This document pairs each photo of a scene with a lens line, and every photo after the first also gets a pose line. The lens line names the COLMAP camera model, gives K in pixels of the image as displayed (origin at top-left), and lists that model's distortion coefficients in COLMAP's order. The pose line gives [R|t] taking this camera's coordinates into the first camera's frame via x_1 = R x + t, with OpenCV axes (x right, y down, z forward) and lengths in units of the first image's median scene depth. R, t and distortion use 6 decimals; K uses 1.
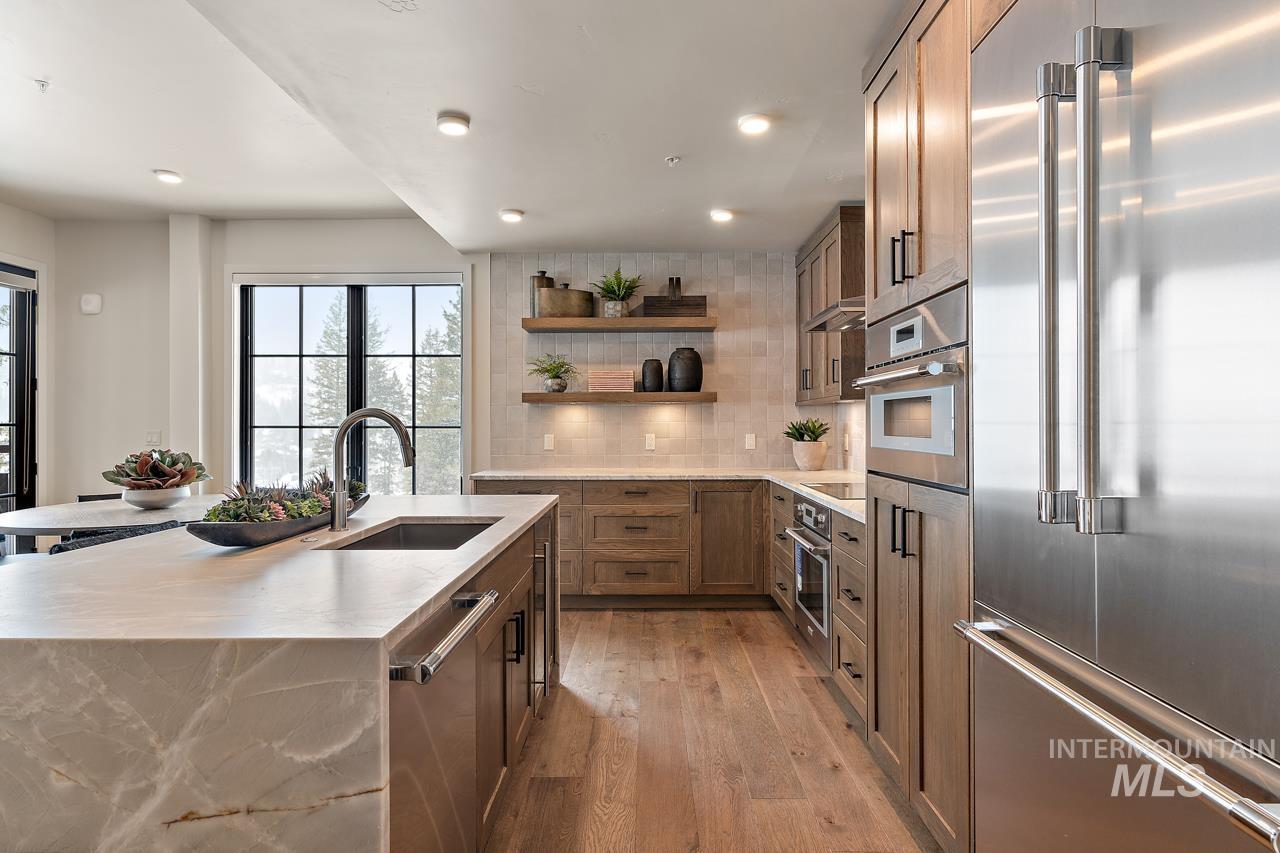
lens RADIAL K [[703.1, 0, 642.8], [0, 703.1, 423.3], [0, 0, 1]] dist [-0.000040, 0.000068]
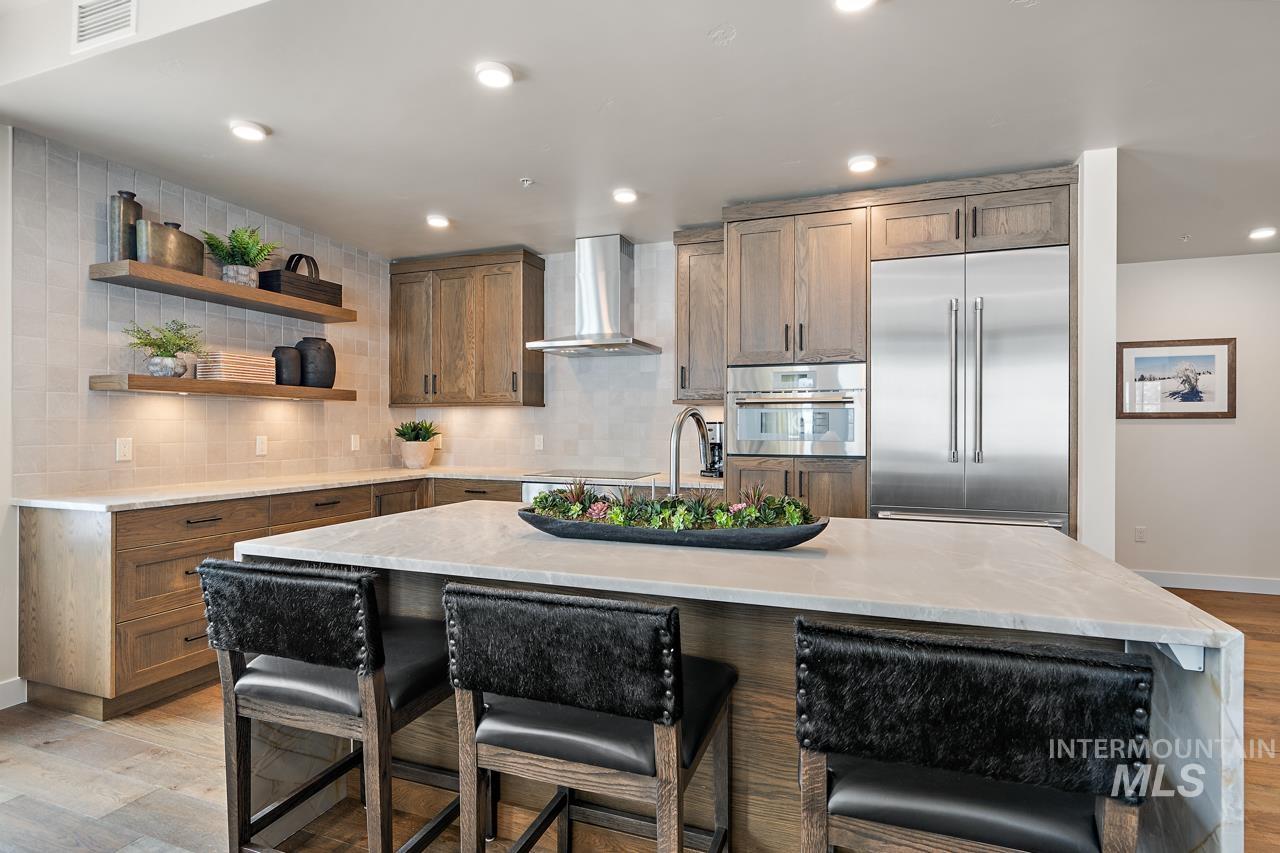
lens RADIAL K [[633.0, 0, 640.4], [0, 633.0, 422.8], [0, 0, 1]] dist [0.000763, 0.000173]
pose [[0.341760, 0.009187, 0.939743, -0.535628], [-0.004687, 0.999956, -0.008072, 0.003905], [-0.939776, -0.001646, 0.341788, 0.338514]]
